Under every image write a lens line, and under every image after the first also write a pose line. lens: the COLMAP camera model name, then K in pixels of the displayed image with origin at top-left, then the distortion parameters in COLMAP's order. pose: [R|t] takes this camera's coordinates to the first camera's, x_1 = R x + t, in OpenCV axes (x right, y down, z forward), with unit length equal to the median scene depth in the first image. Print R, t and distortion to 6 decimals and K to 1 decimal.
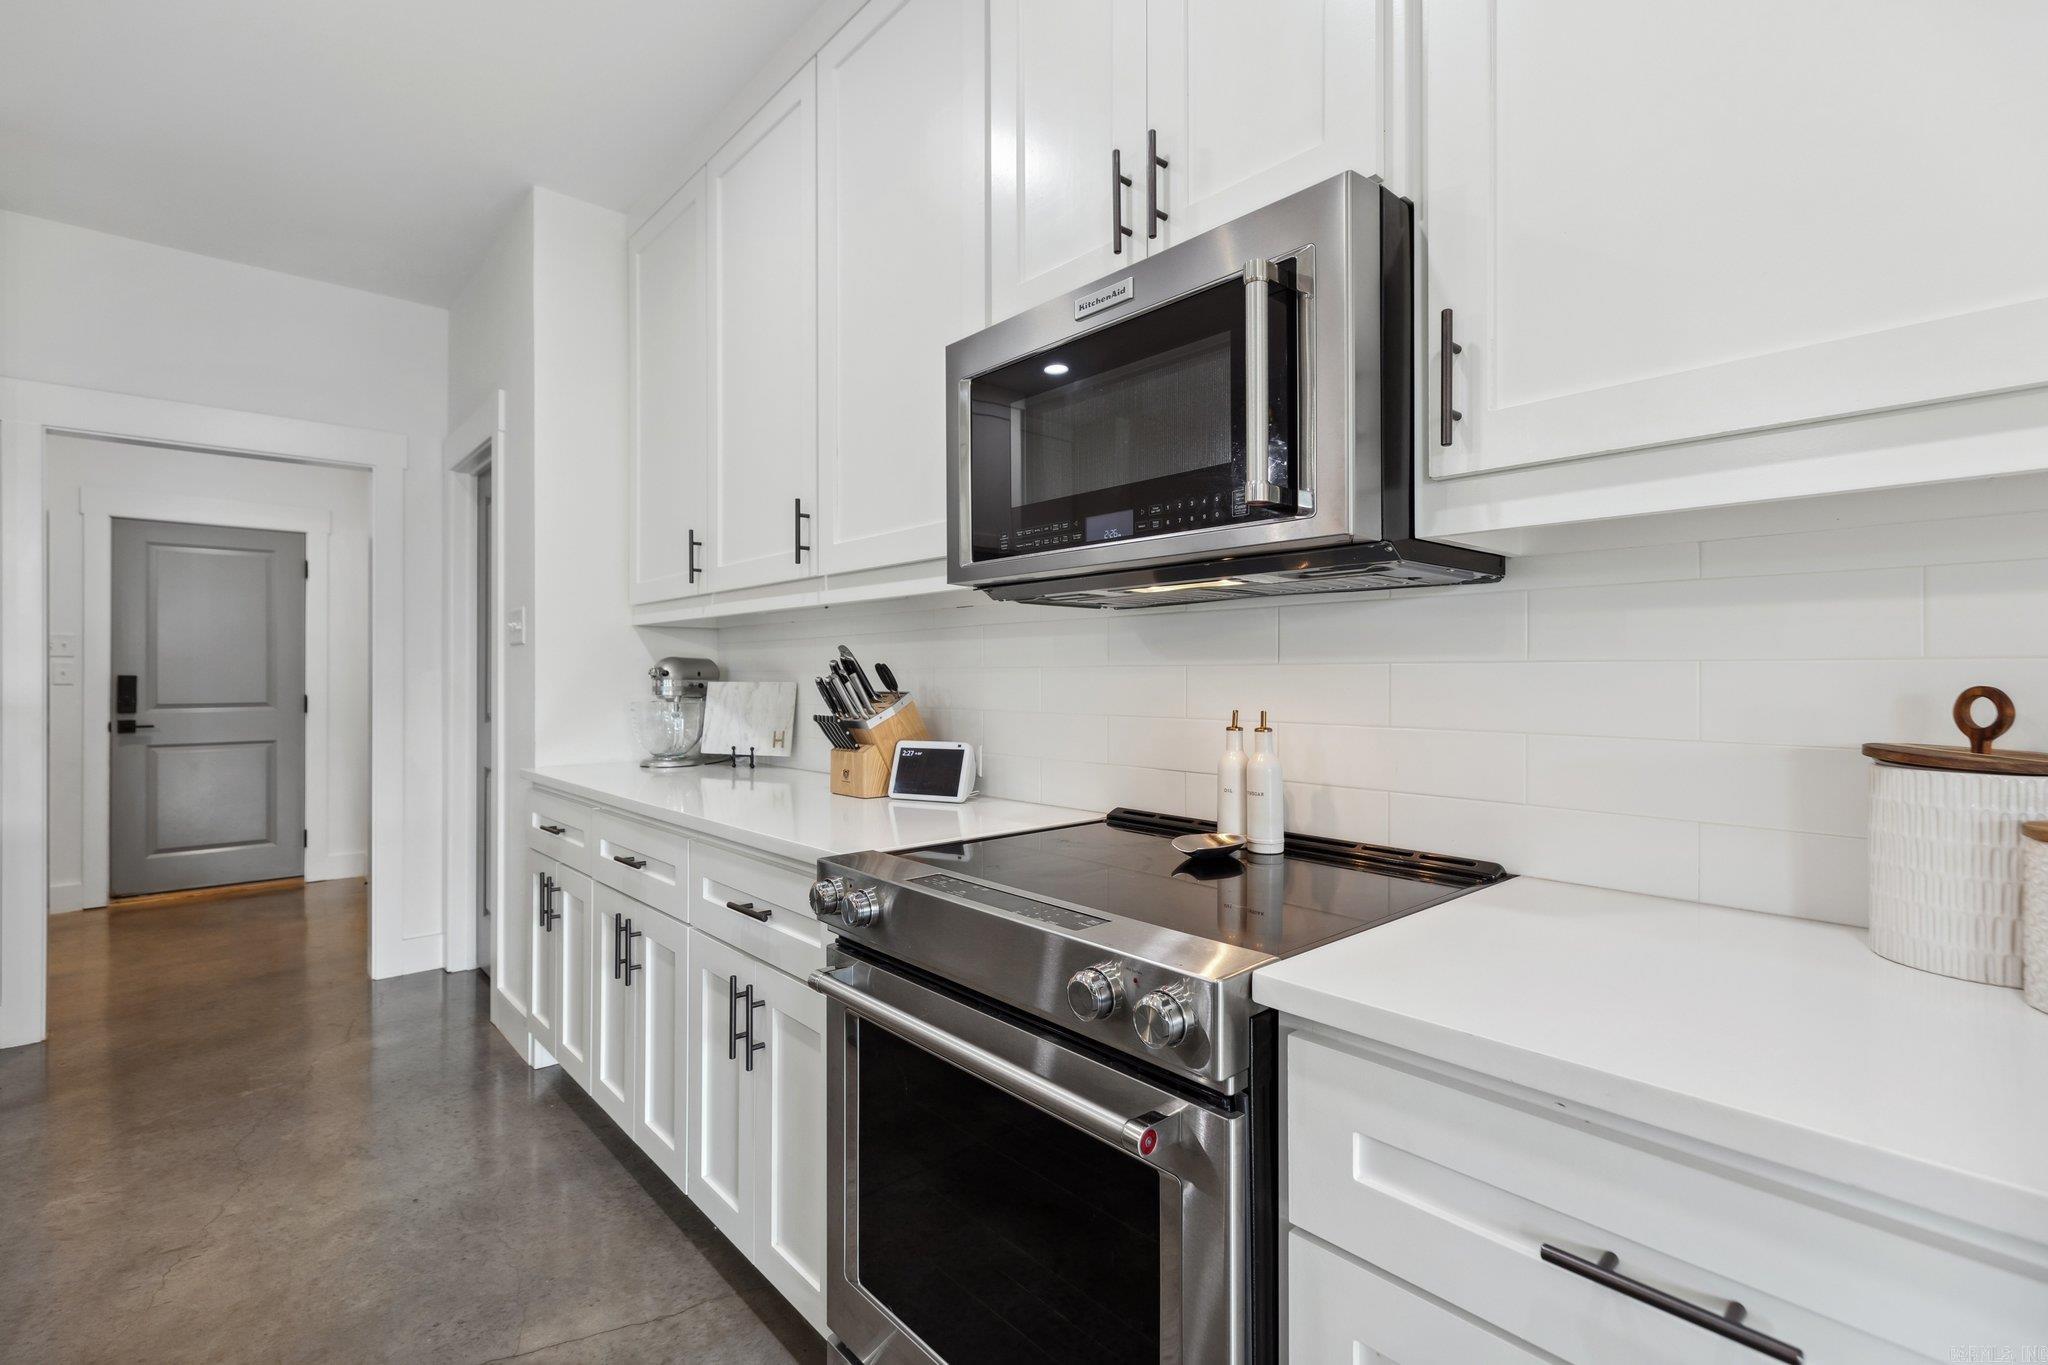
lens RADIAL K [[929.6, 0, 1030.5], [0, 929.6, 671.1], [0, 0, 1]] dist [0.004987, -0.000841]
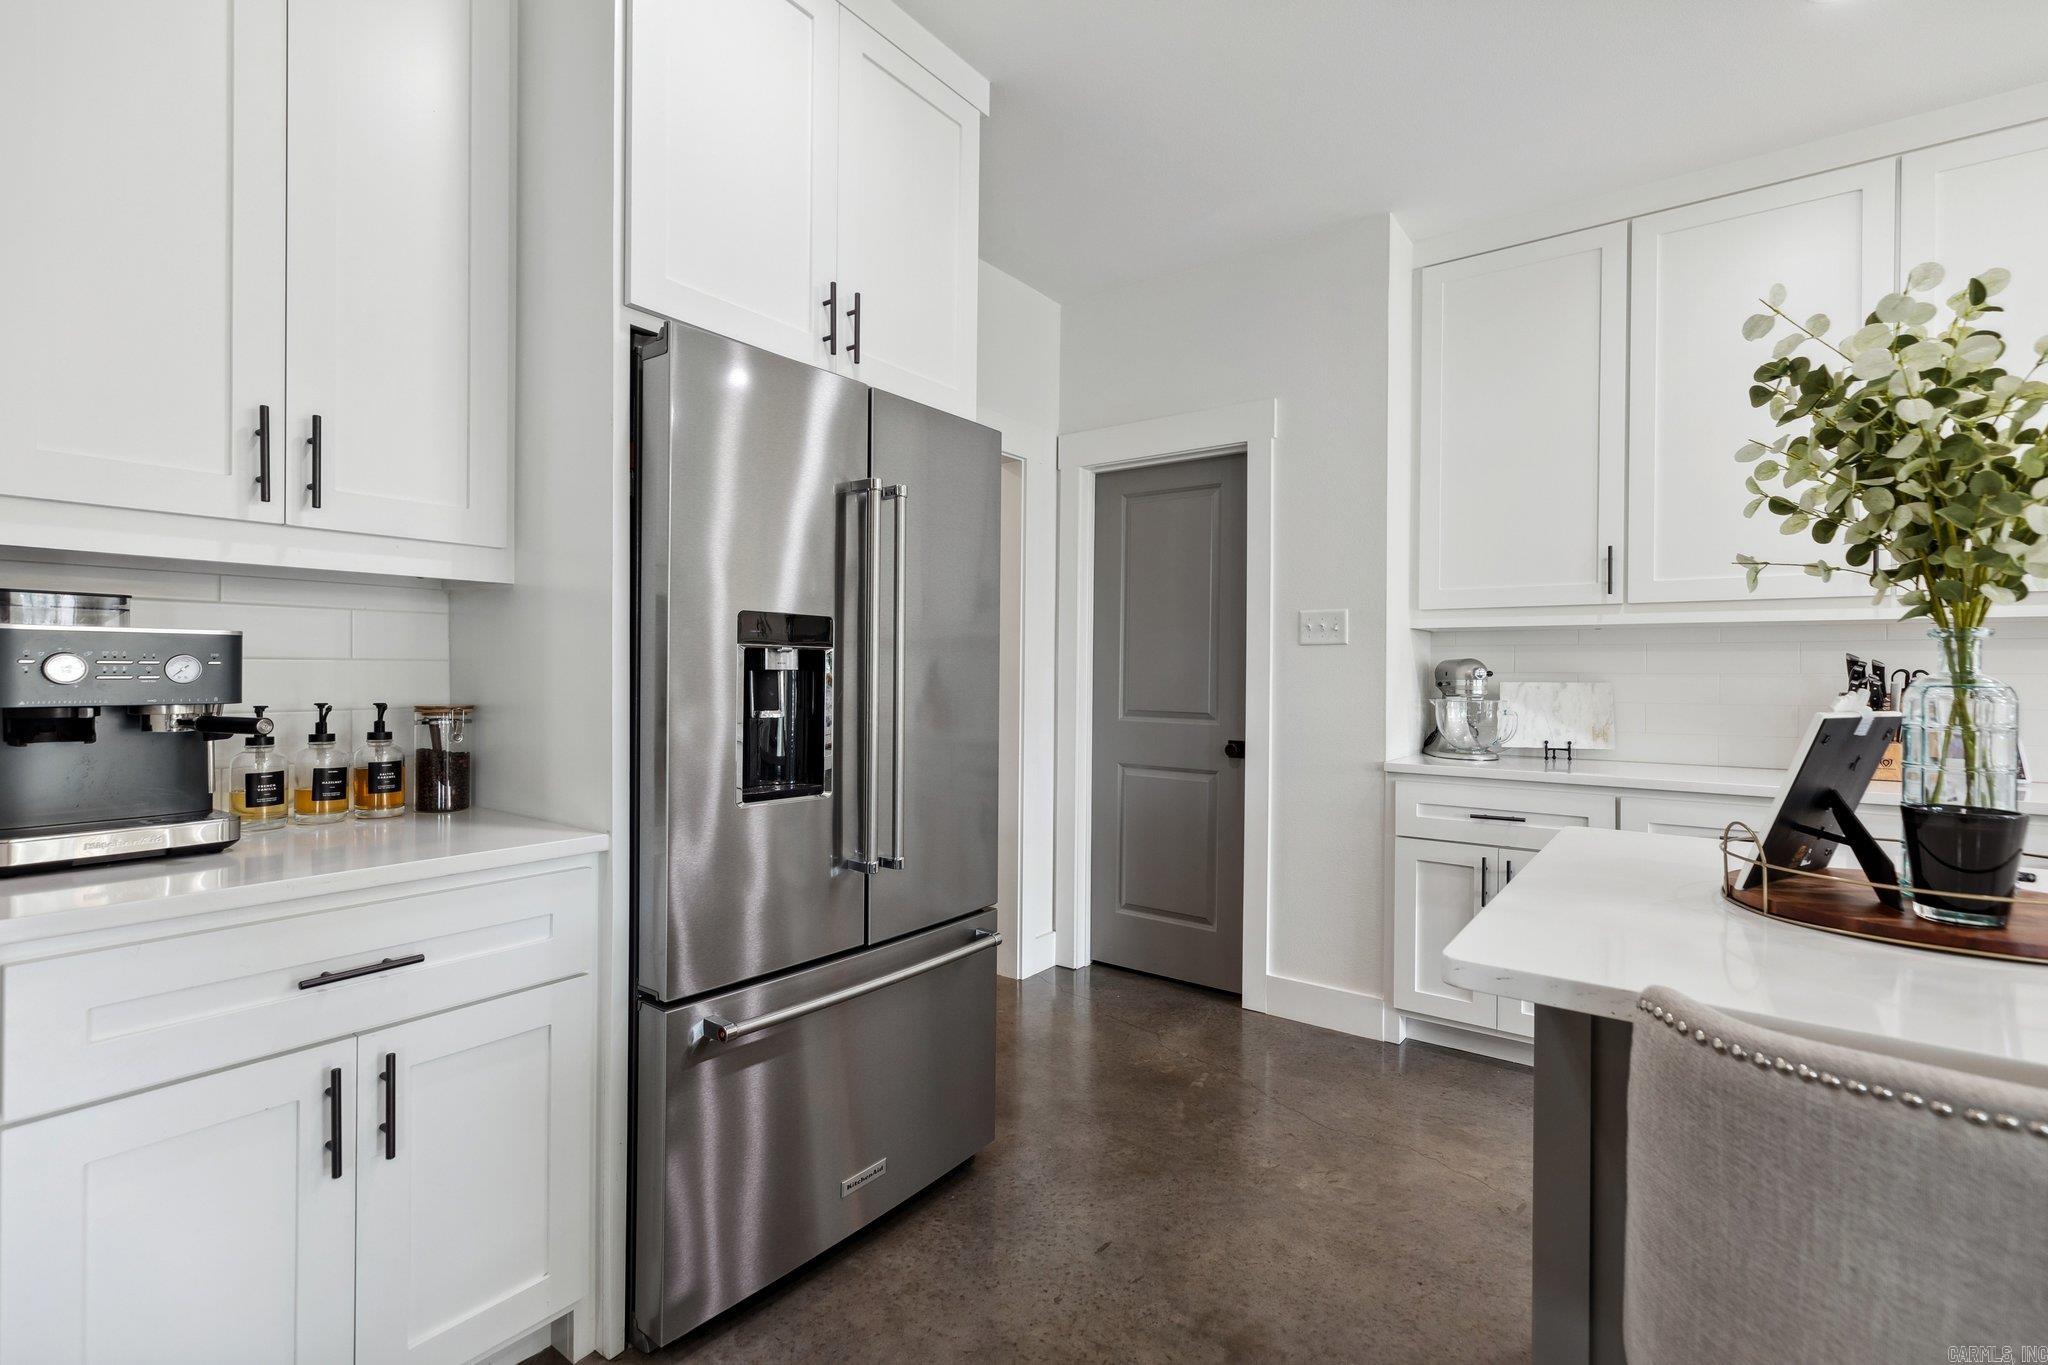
lens RADIAL K [[929.6, 0, 1027.1], [0, 929.6, 673.2], [0, 0, 1]] dist [0.004987, -0.000841]
pose [[0.979981, 0.008359, 0.198914, -1.309737], [-0.009520, 0.999943, 0.004880, 0.001526], [-0.198862, -0.006676, 0.980005, 0.047027]]
